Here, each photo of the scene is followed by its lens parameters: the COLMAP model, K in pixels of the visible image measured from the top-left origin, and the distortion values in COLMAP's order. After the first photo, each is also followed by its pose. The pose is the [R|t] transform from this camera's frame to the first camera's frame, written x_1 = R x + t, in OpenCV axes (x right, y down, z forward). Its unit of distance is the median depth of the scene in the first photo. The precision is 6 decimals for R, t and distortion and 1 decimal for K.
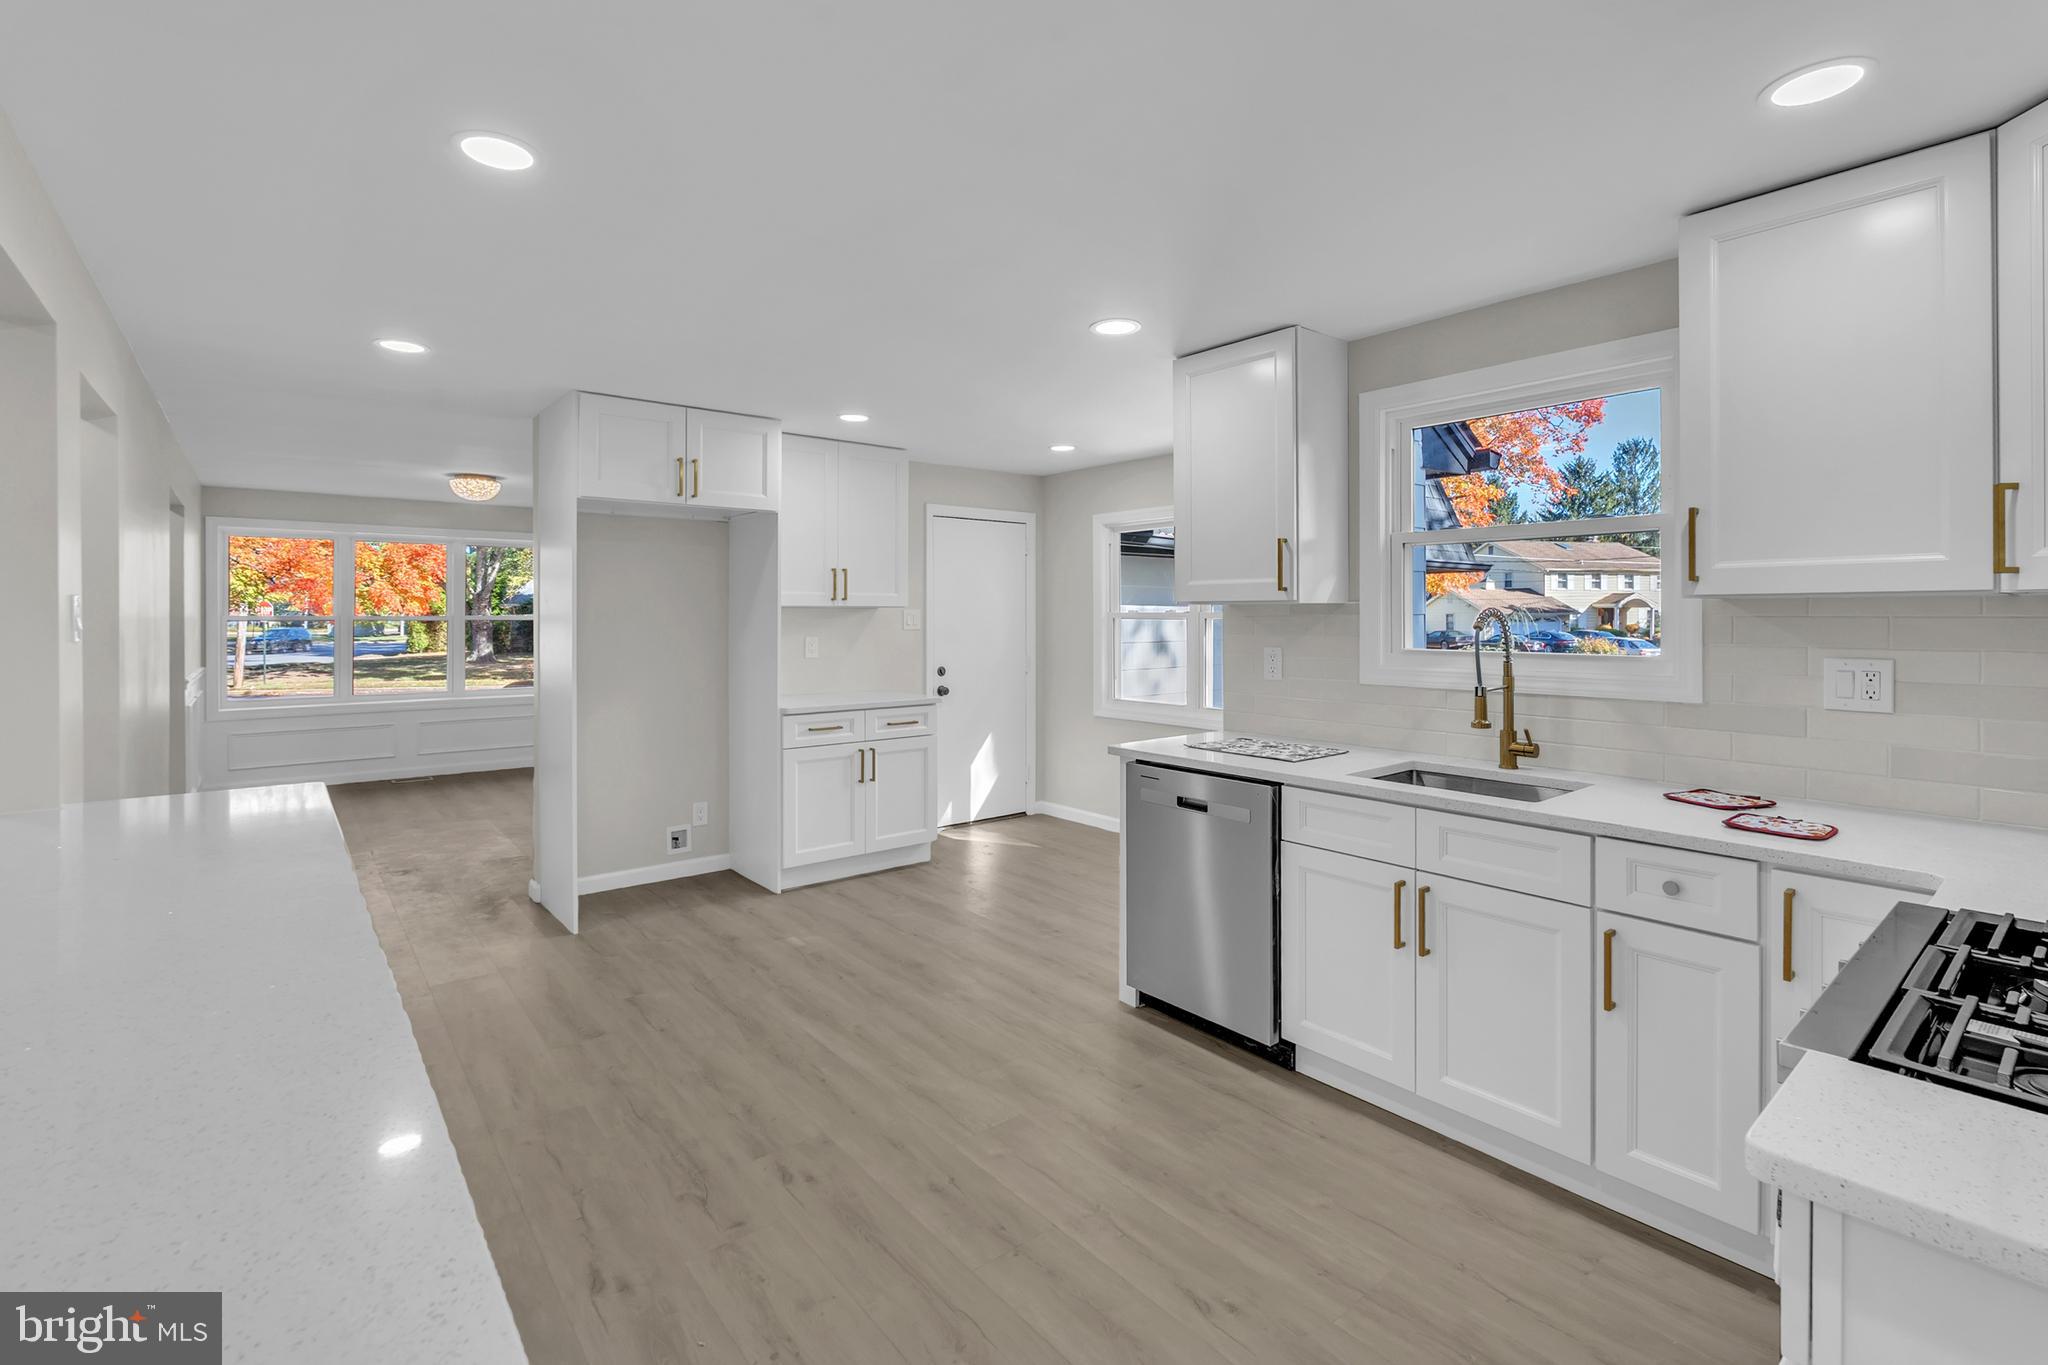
lens RADIAL K [[935.9, 0, 1027.5], [0, 935.9, 614.2], [0, 0, 1]] dist [-0.003131, 0.000027]
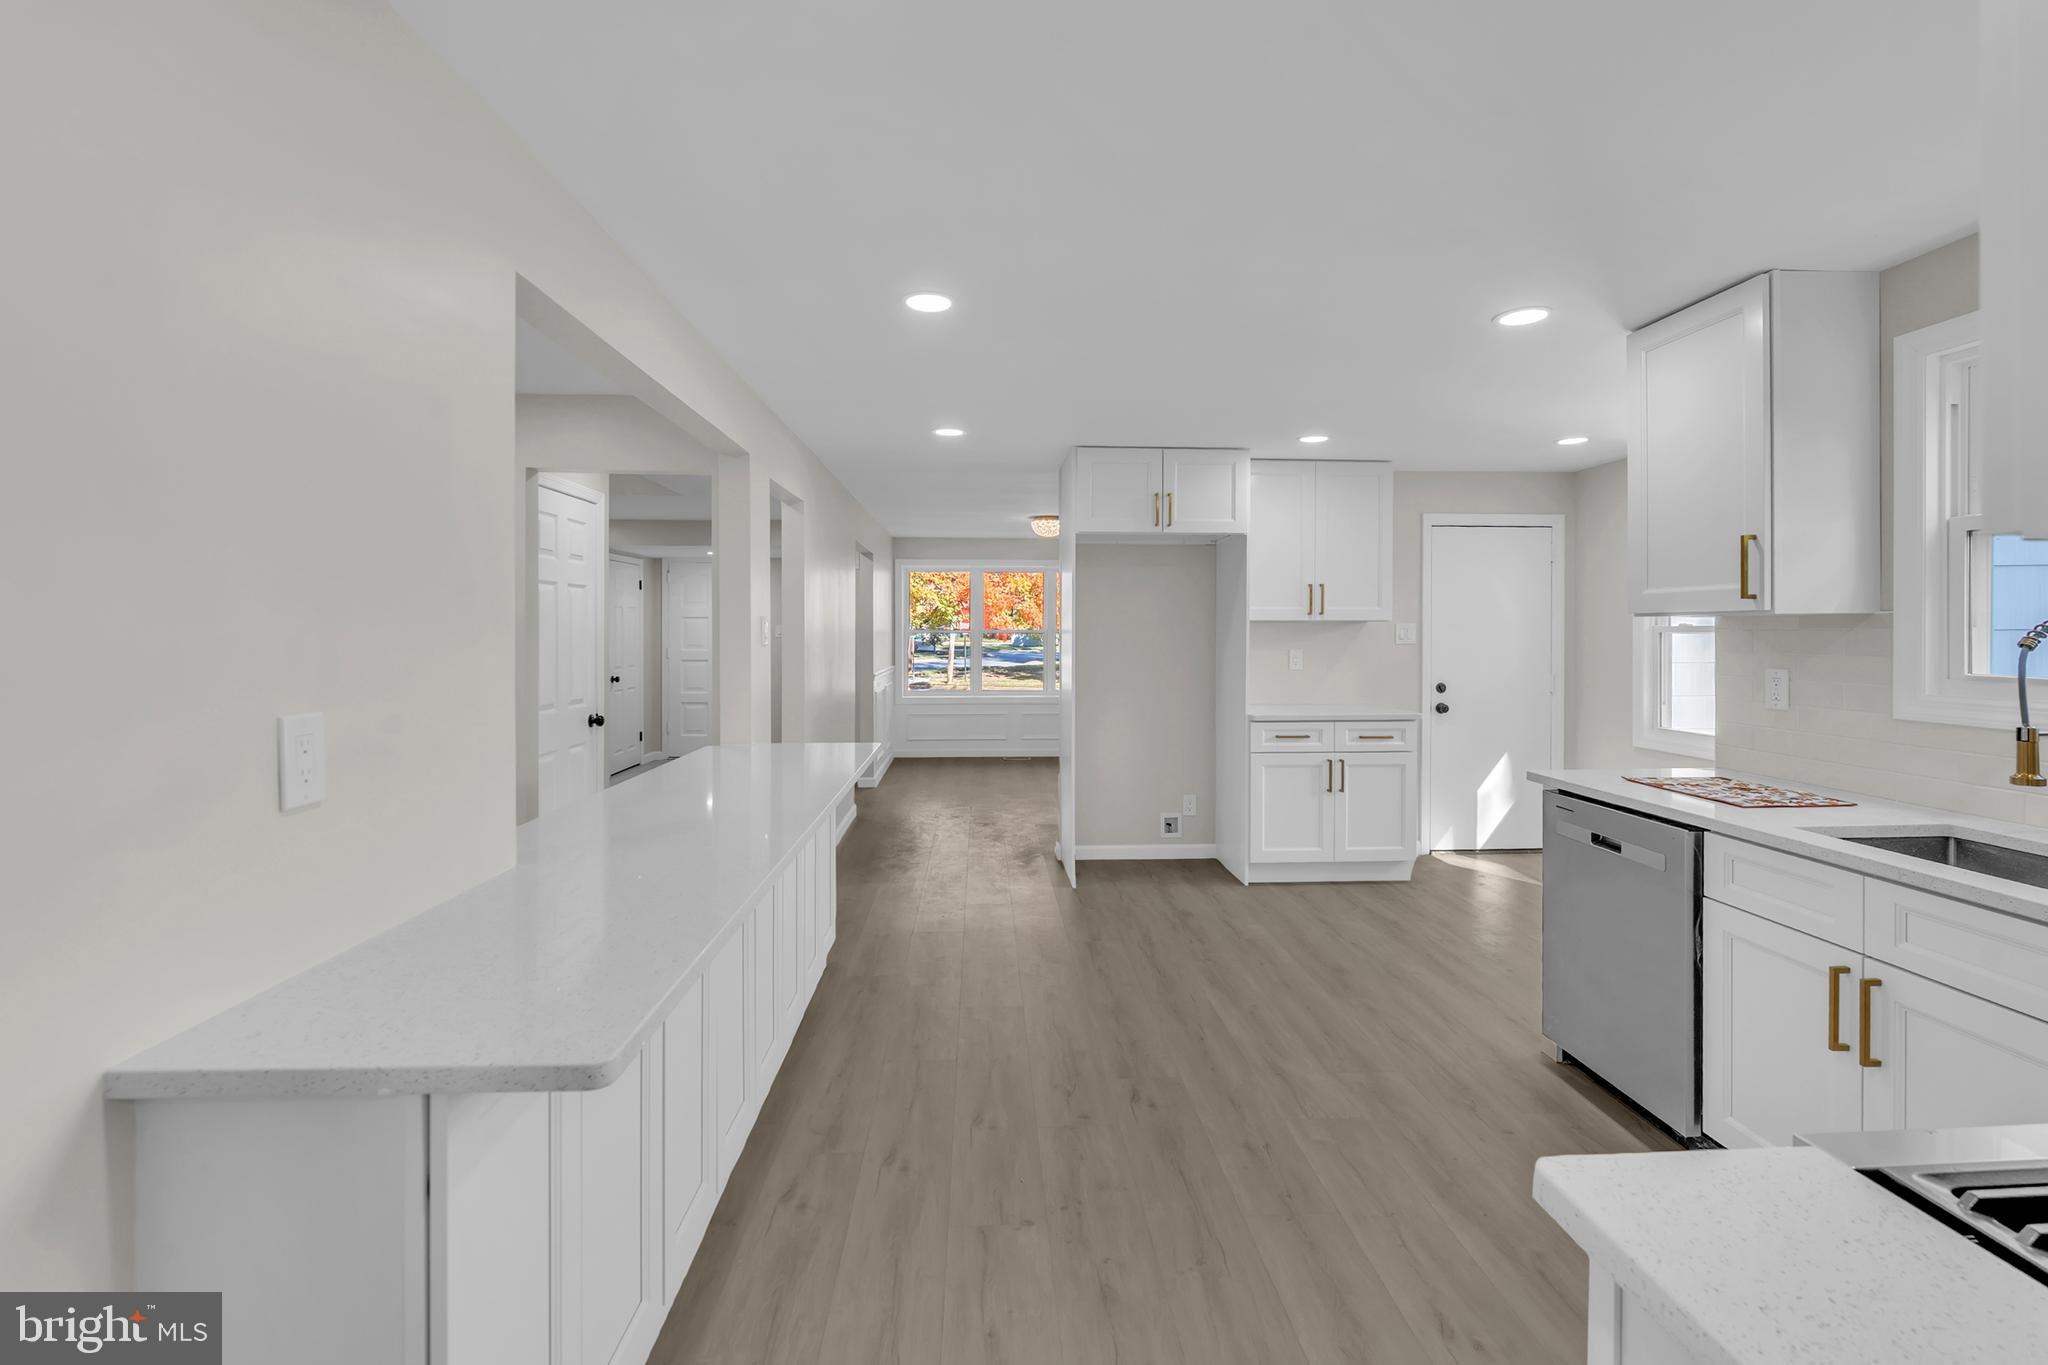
lens RADIAL K [[928.8, 0, 1020.4], [0, 928.8, 629.2], [0, 0, 1]] dist [-0.000182, -0.000064]
pose [[0.802802, 0.000238, -0.596246, 0.190915], [0.000310, 1.000000, 0.000816, 0.000457], [0.596246, -0.000840, 0.802801, -0.024085]]
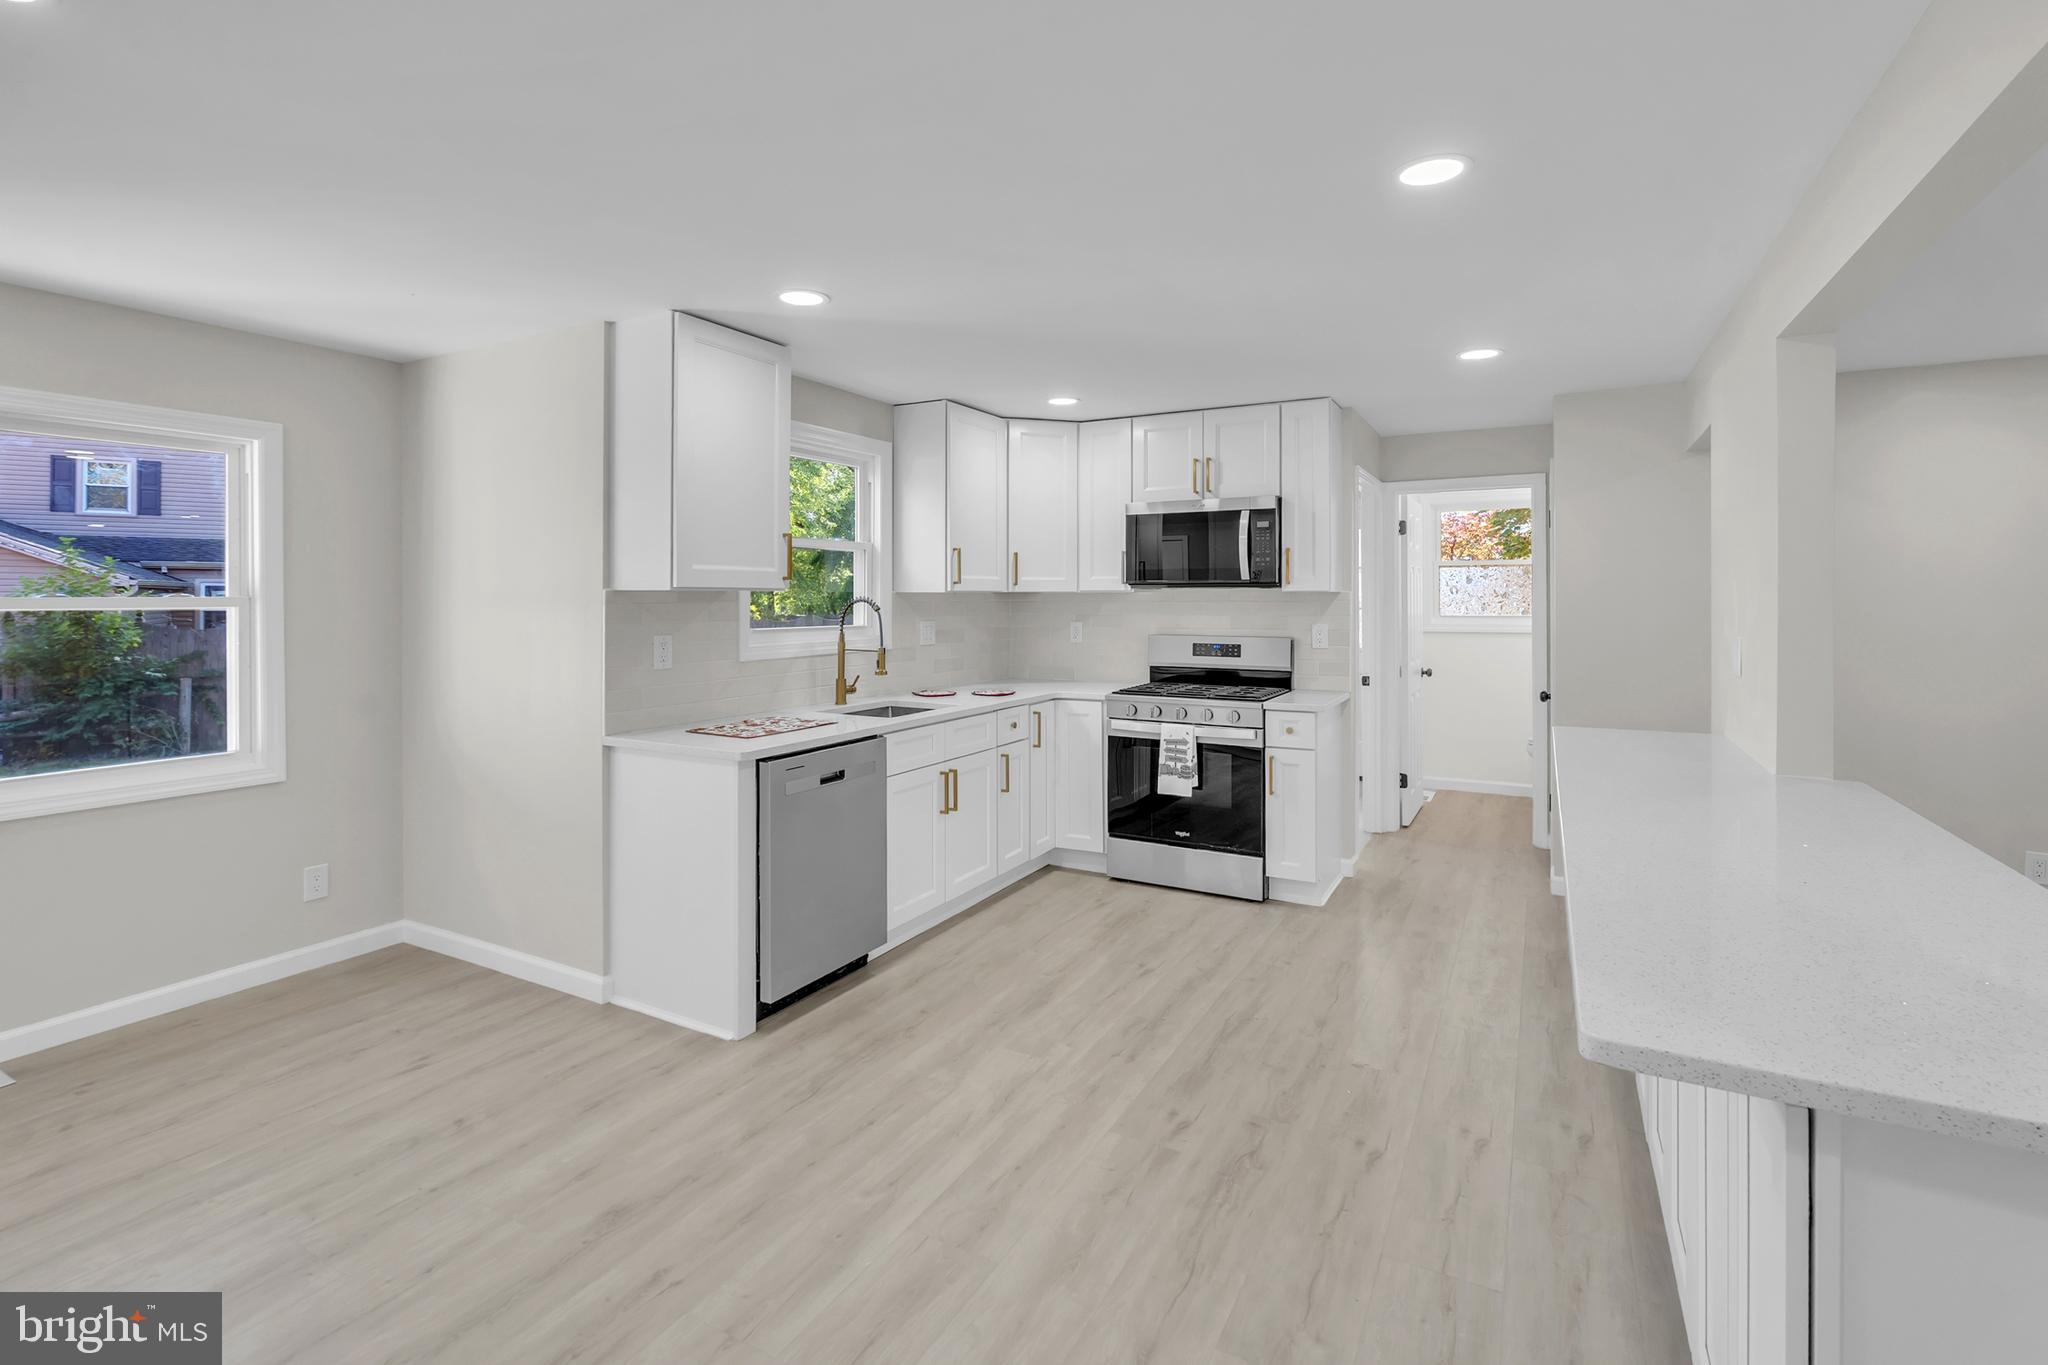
lens RADIAL K [[947.0, 0, 1024.1], [0, 947.0, 604.1], [0, 0, 1]] dist [-0.004646, -0.000711]
pose [[-0.377852, -0.001536, 0.925865, -0.680391], [0.001175, 0.999997, 0.002139, 0.002730], [-0.925865, 0.001896, -0.377849, 0.902387]]
